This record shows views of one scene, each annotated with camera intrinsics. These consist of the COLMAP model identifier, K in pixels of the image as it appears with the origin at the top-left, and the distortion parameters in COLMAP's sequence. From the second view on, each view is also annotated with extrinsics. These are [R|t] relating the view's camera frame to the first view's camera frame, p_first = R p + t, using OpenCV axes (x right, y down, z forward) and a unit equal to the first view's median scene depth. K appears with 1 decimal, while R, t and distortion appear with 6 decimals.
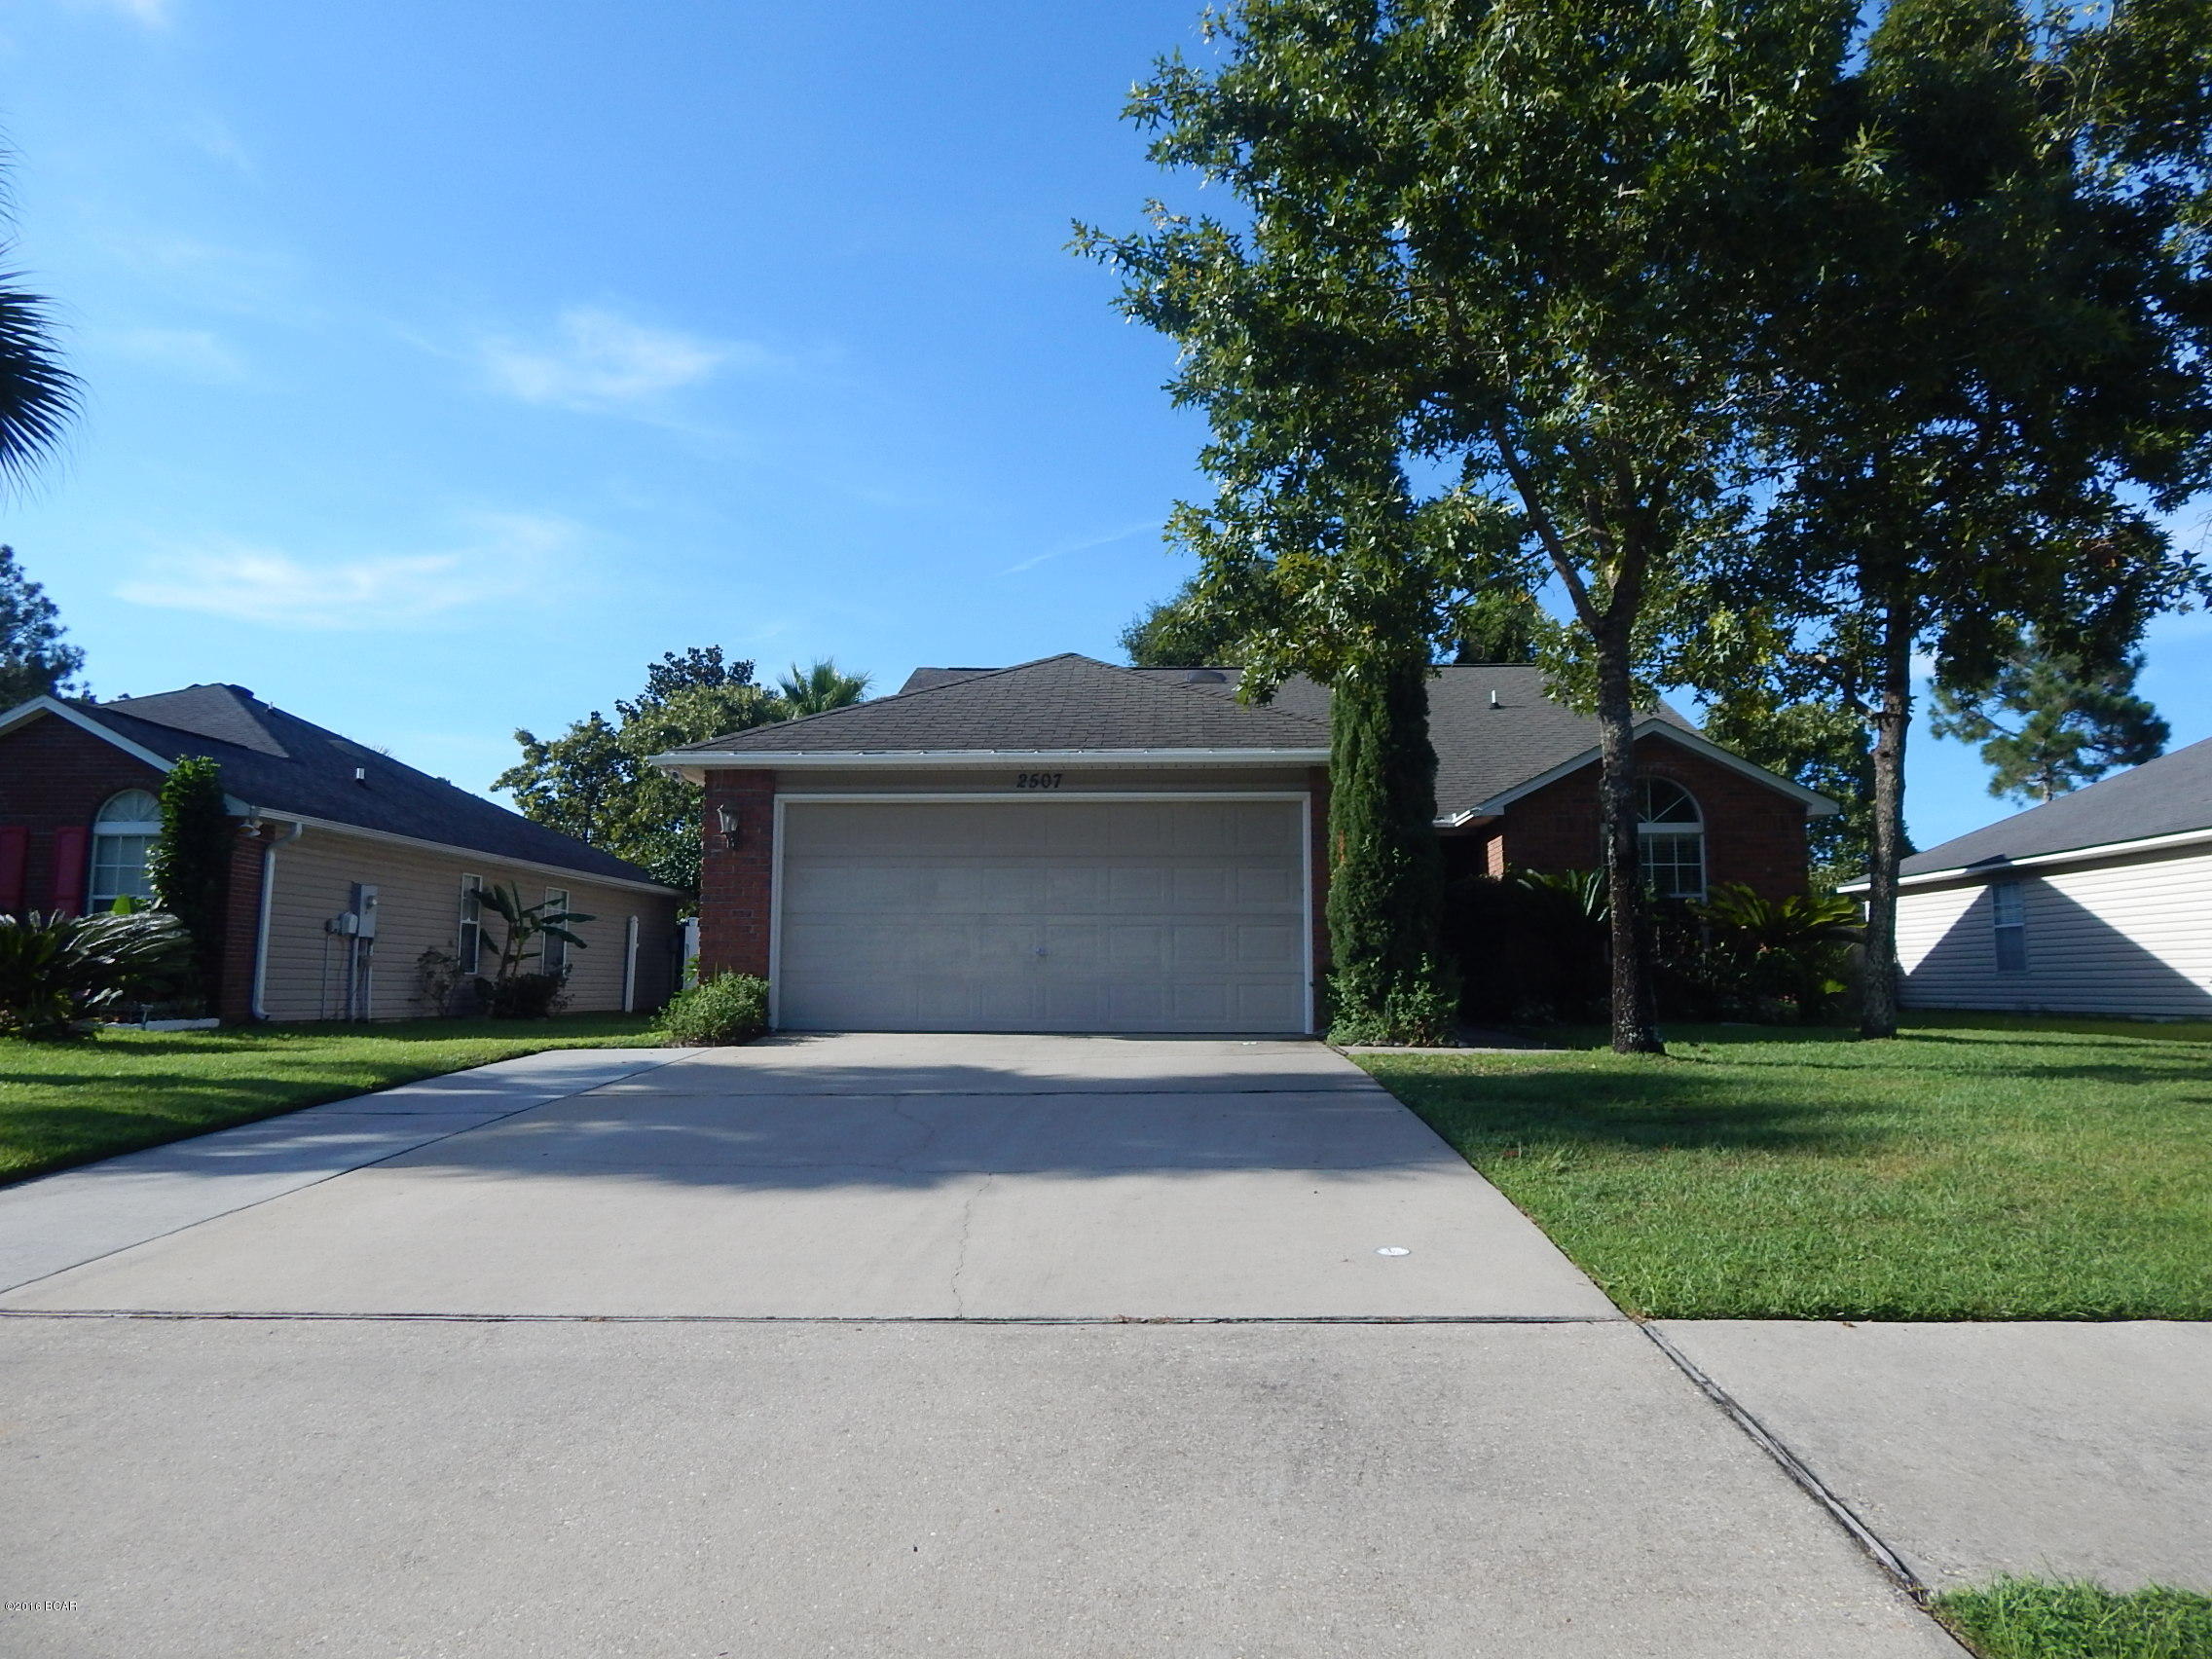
lens RADIAL K [[1450.1, 0, 1115.1], [0, 1450.1, 834.6], [0, 0, 1]] dist [0.008447, 0.002607]
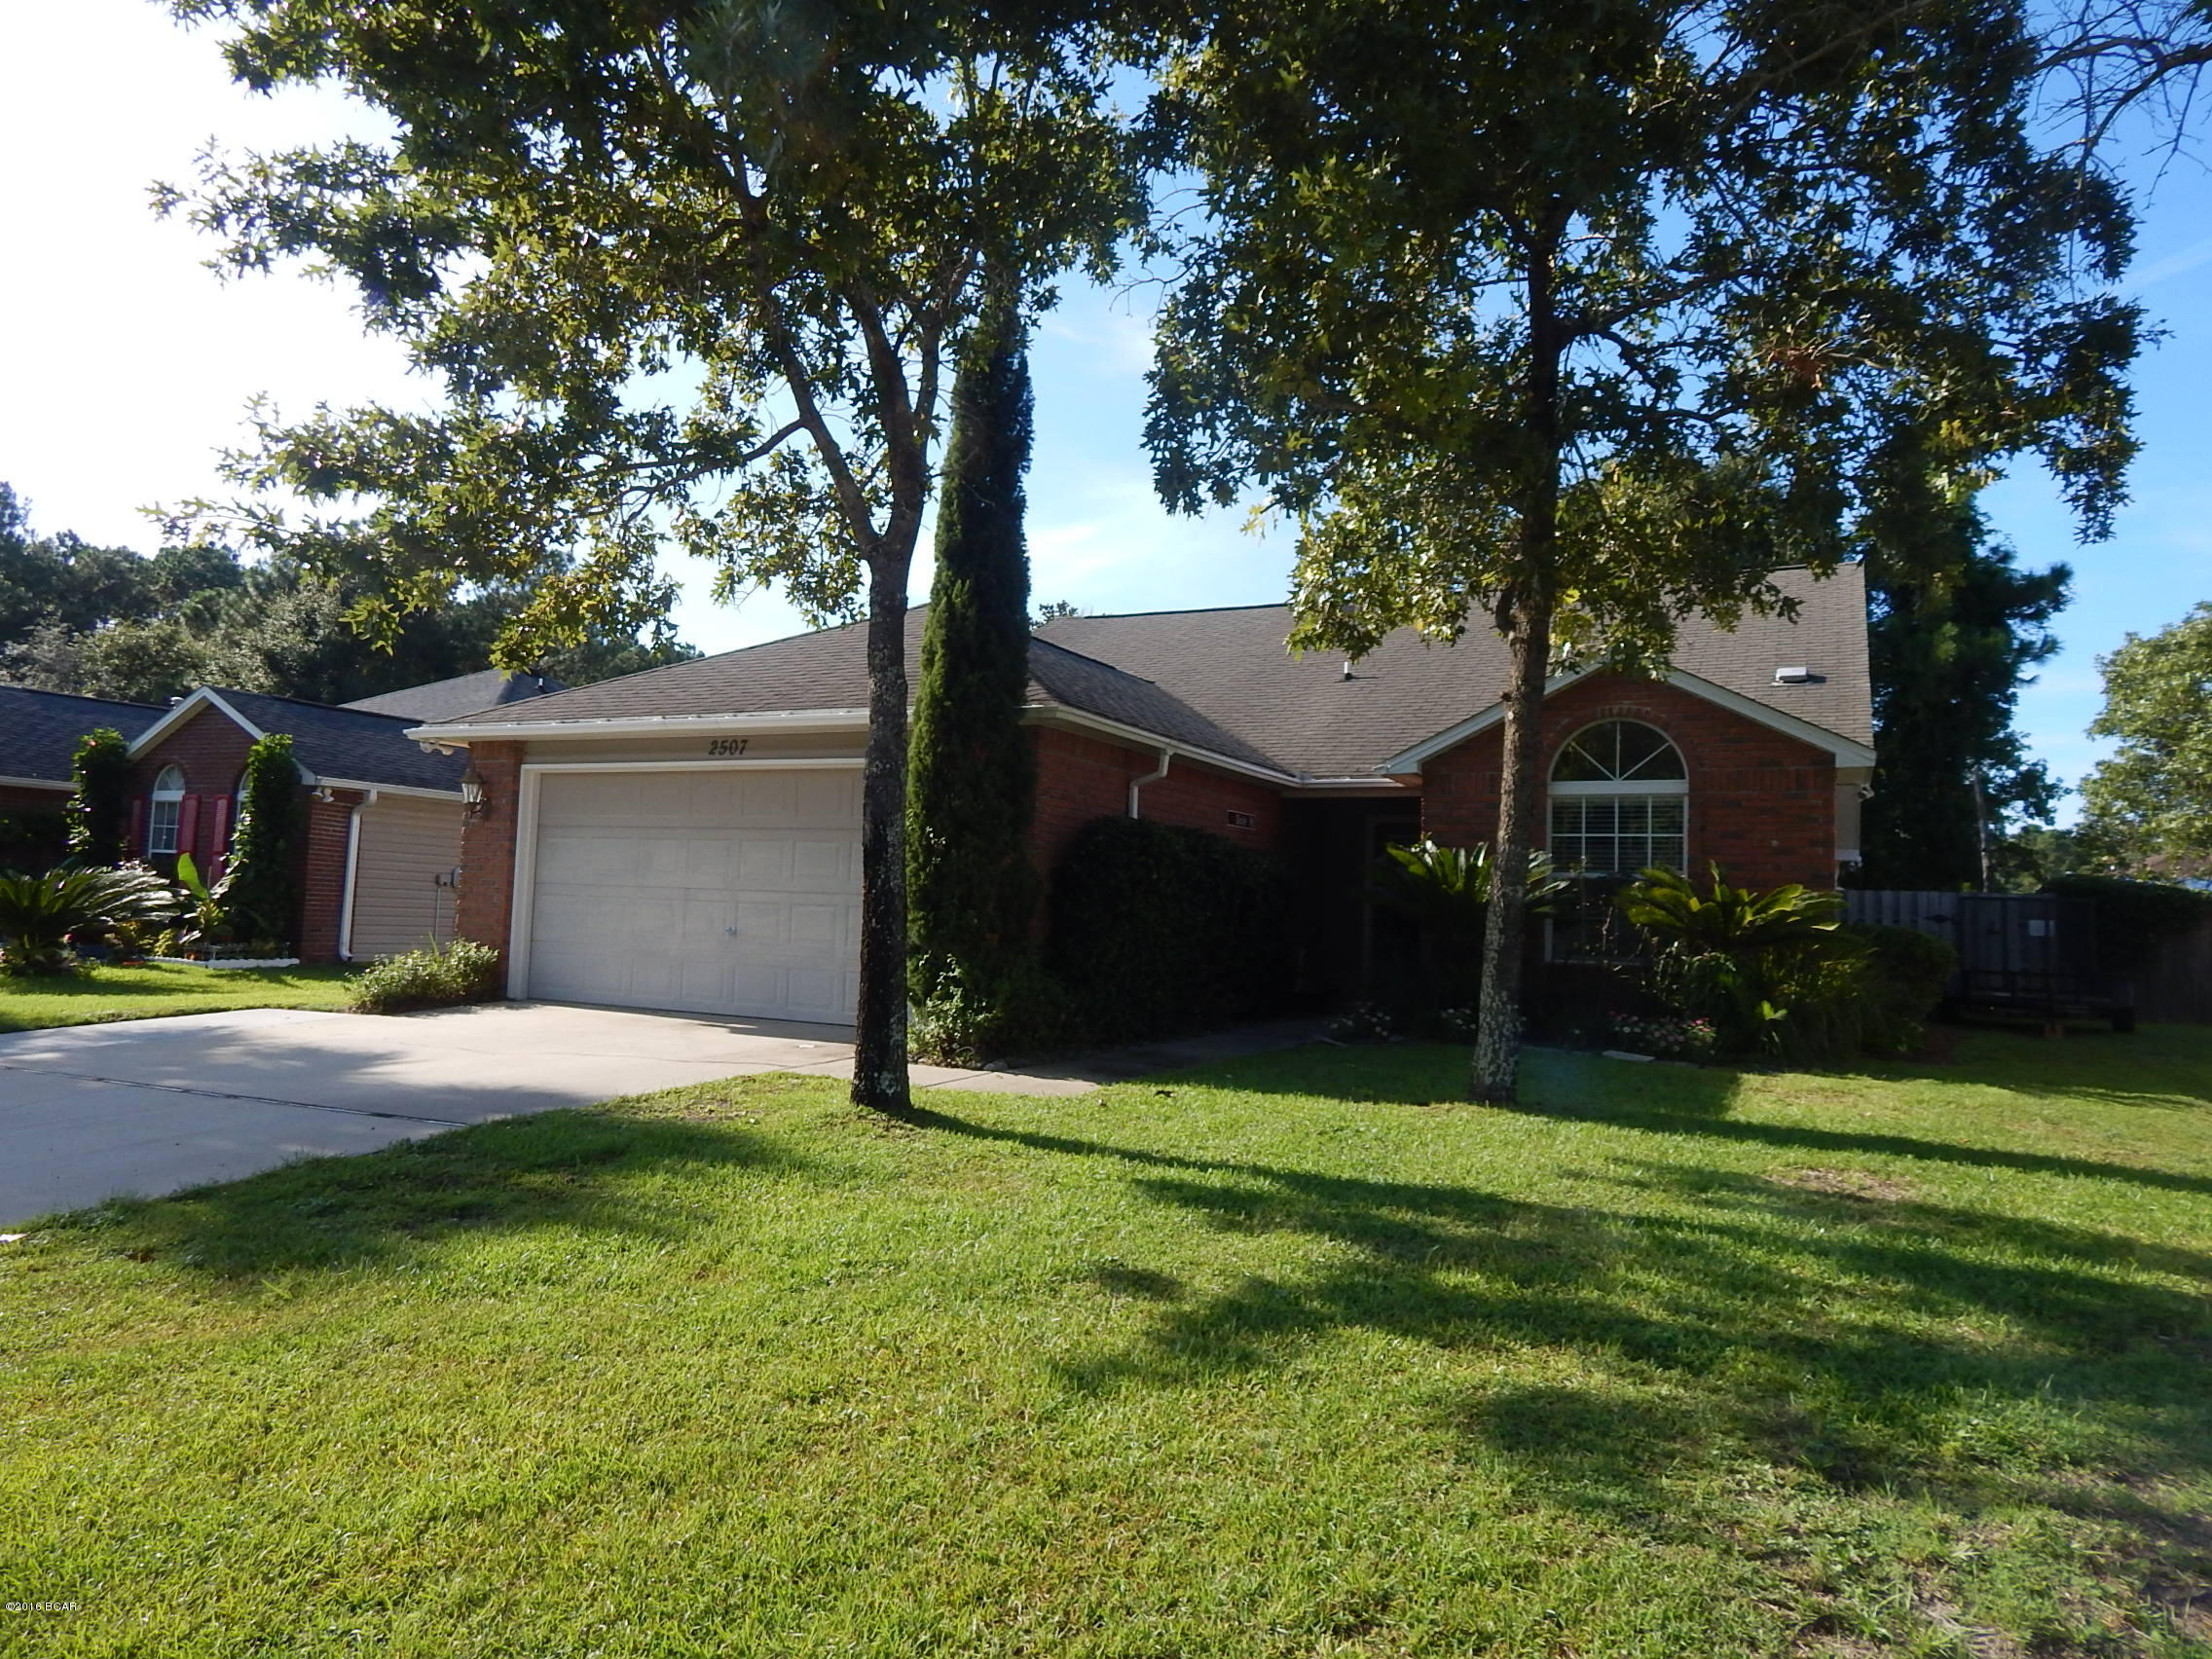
lens RADIAL K [[1450.1, 0, 1005.7], [0, 1450.1, 837.8], [0, 0, 1]] dist [0.008447, 0.002607]
pose [[0.910856, 0.007192, -0.412661, 0.411560], [0.009769, 0.999192, 0.038977, -0.011317], [0.412608, -0.039534, 0.910050, 0.184740]]
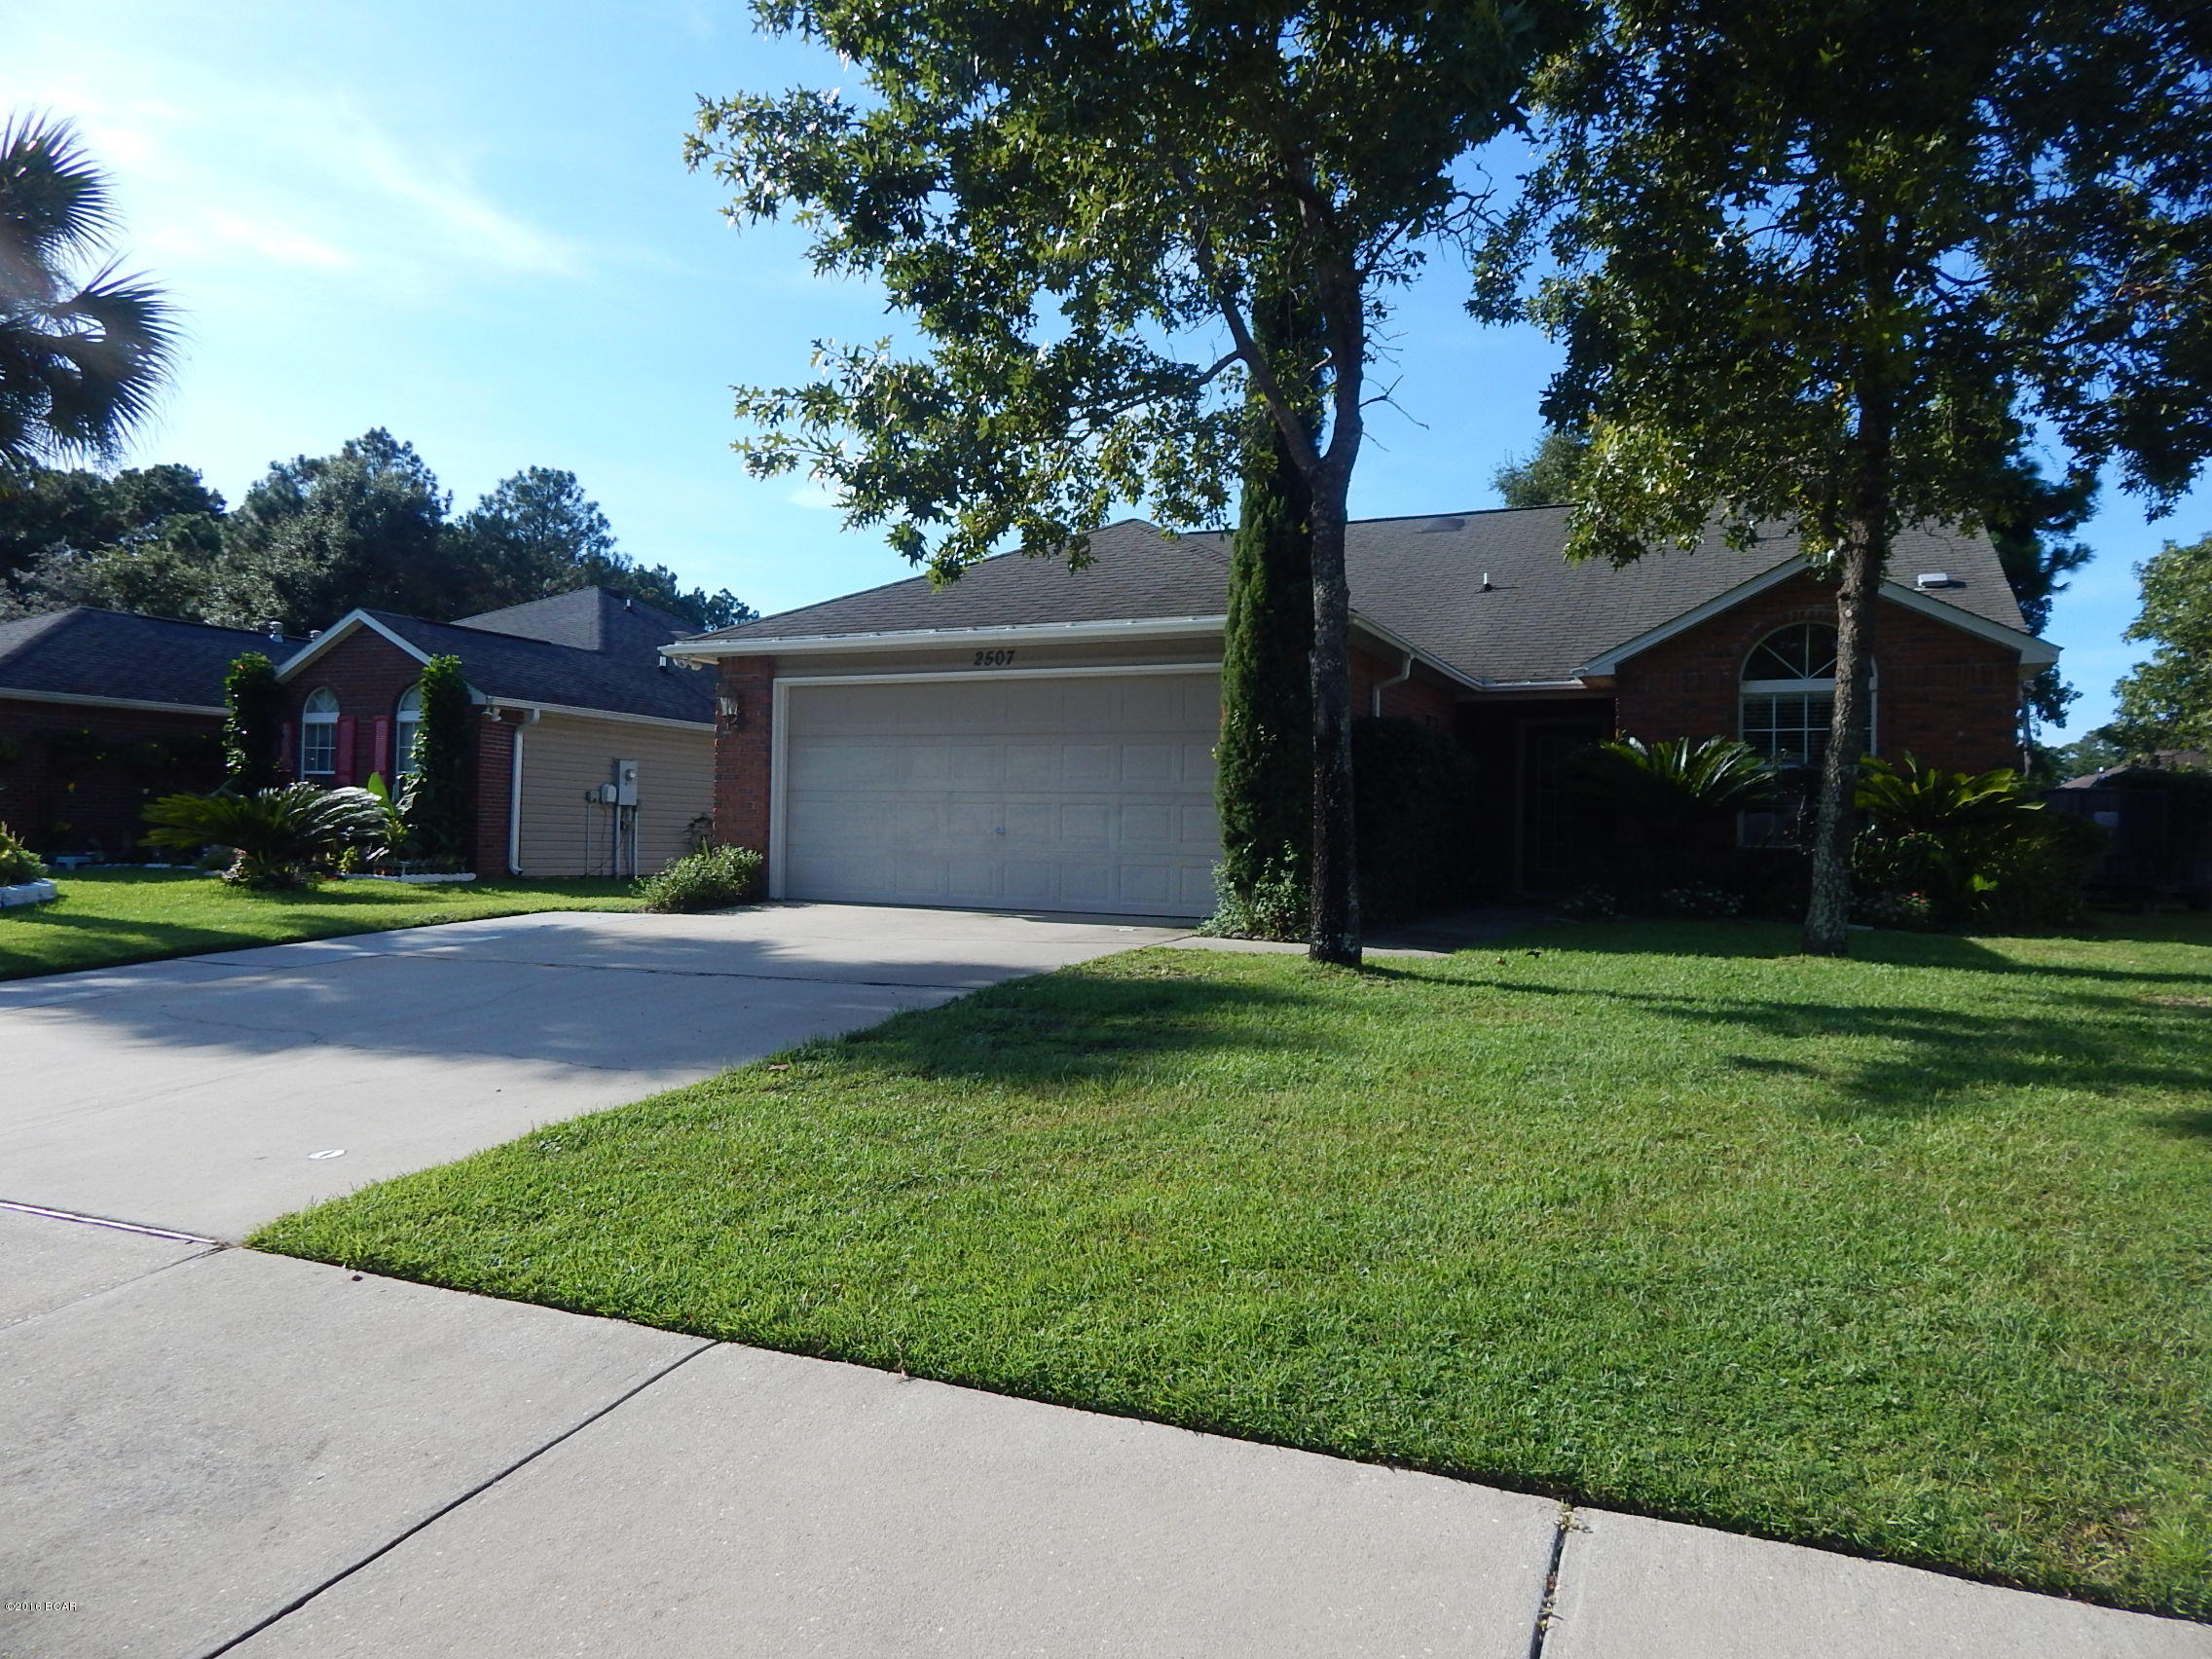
lens RADIAL K [[1450.1, 0, 1045.2], [0, 1450.1, 827.0], [0, 0, 1]] dist [0.008447, 0.002607]
pose [[0.926996, 0.011714, -0.374888, 0.292997], [0.022341, 0.996013, 0.086364, -0.005796], [0.374405, -0.088434, 0.923039, 0.072924]]
